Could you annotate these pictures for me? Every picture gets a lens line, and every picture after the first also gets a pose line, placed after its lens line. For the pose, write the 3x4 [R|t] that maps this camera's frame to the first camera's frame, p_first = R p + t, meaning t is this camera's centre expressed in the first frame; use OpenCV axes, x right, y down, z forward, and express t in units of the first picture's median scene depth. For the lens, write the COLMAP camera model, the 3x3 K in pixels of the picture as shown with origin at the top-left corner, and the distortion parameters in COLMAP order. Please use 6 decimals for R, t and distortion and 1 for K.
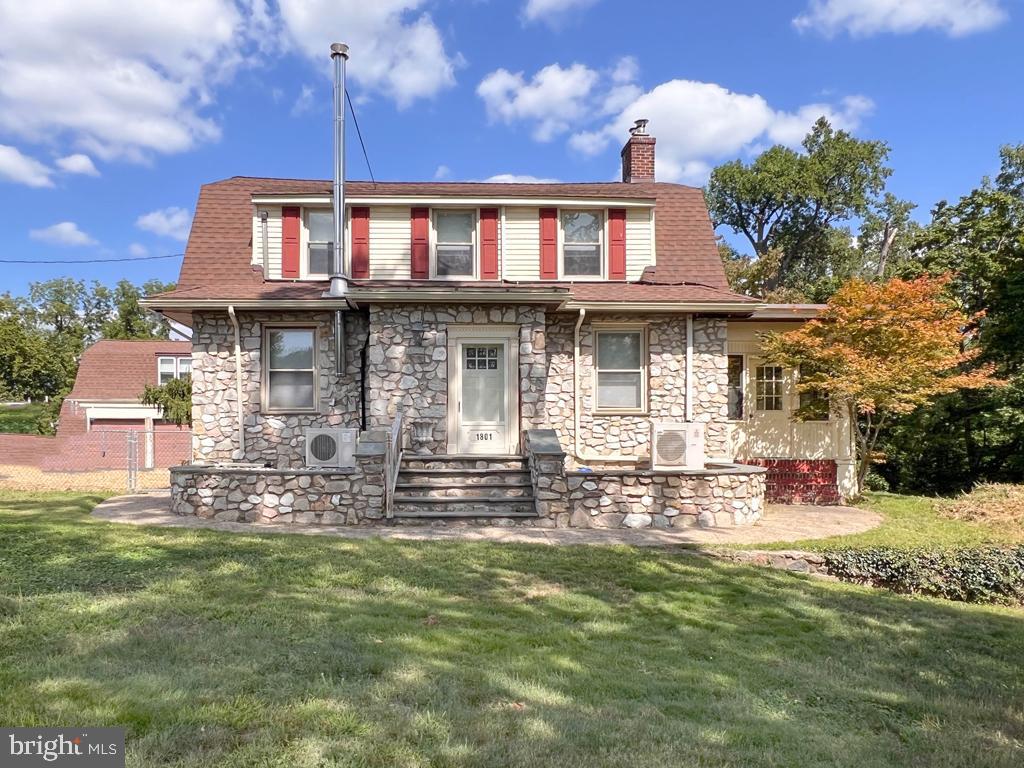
lens RADIAL K [[745.0, 0, 446.7], [0, 745.0, 433.7], [0, 0, 1]] dist [0.000901, -0.001189]
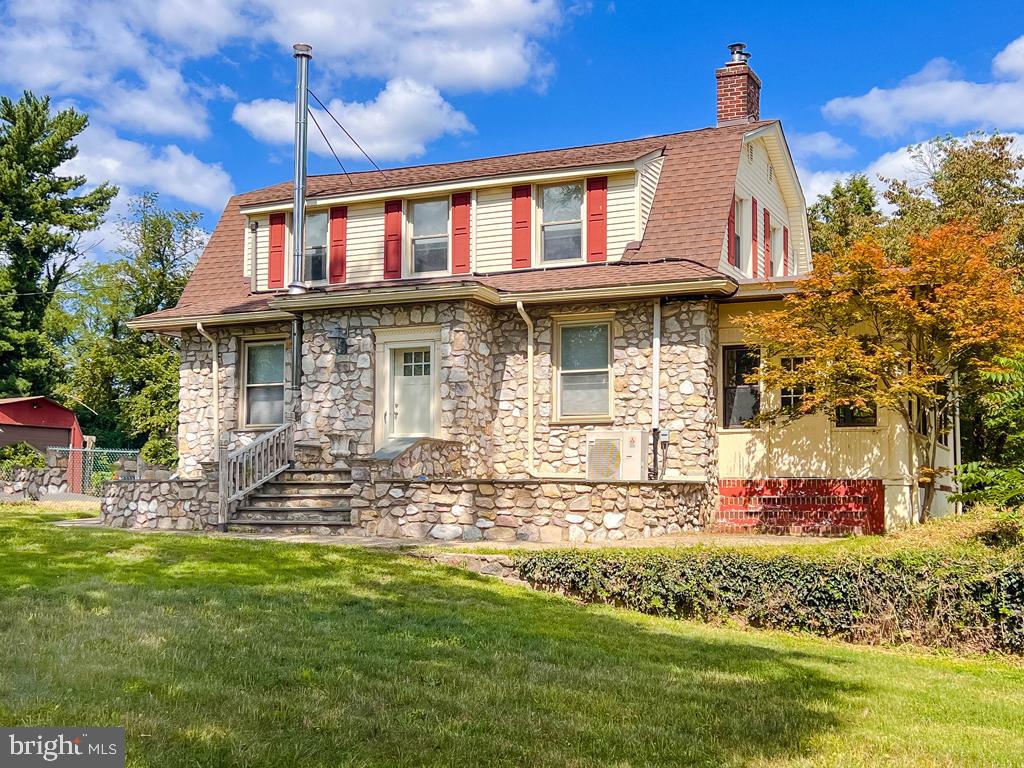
lens RADIAL K [[1182.1, 0, 538.7], [0, 1182.1, 425.3], [0, 0, 1]] dist [0.009352, 0.043272]
pose [[0.904303, -0.022602, -0.426291, 0.757451], [-0.002682, 0.998277, -0.058619, 0.054560], [0.426882, 0.054153, 0.902685, -0.213975]]
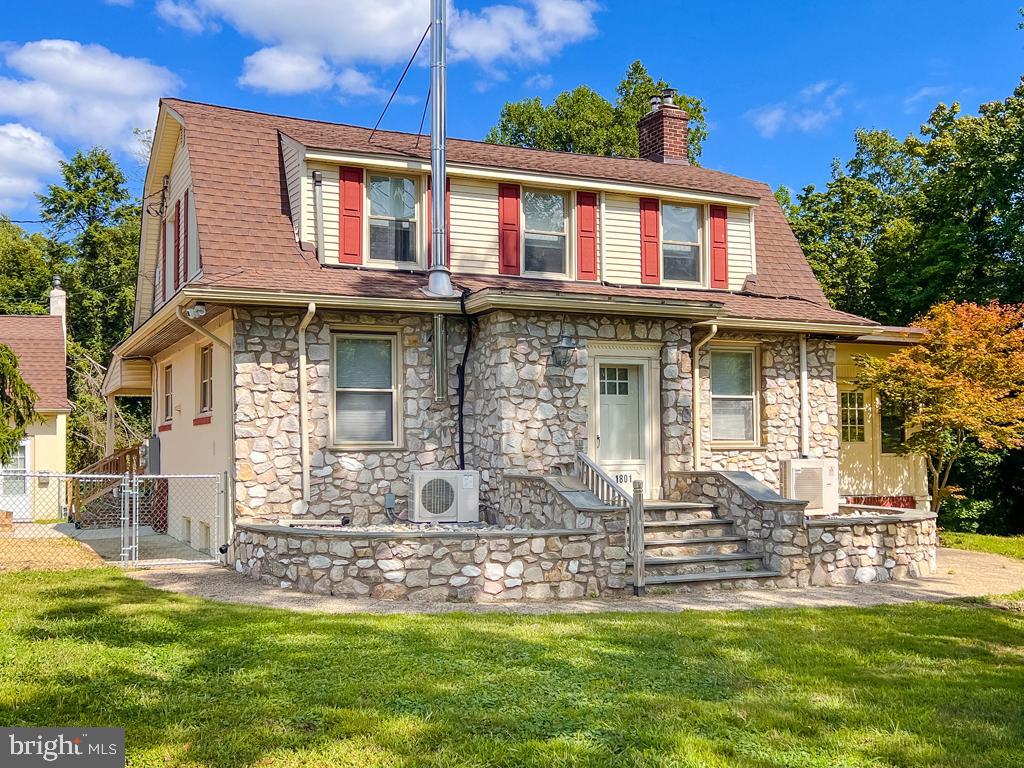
lens RADIAL K [[1093.7, 0, 456.1], [0, 1093.7, 389.8], [0, 0, 1]] dist [0.010267, 0.010378]
pose [[0.923232, 0.015930, 0.383913, -0.544547], [0.003346, 0.998769, -0.049487, -0.032270], [-0.384228, 0.046973, 0.922042, -0.028237]]
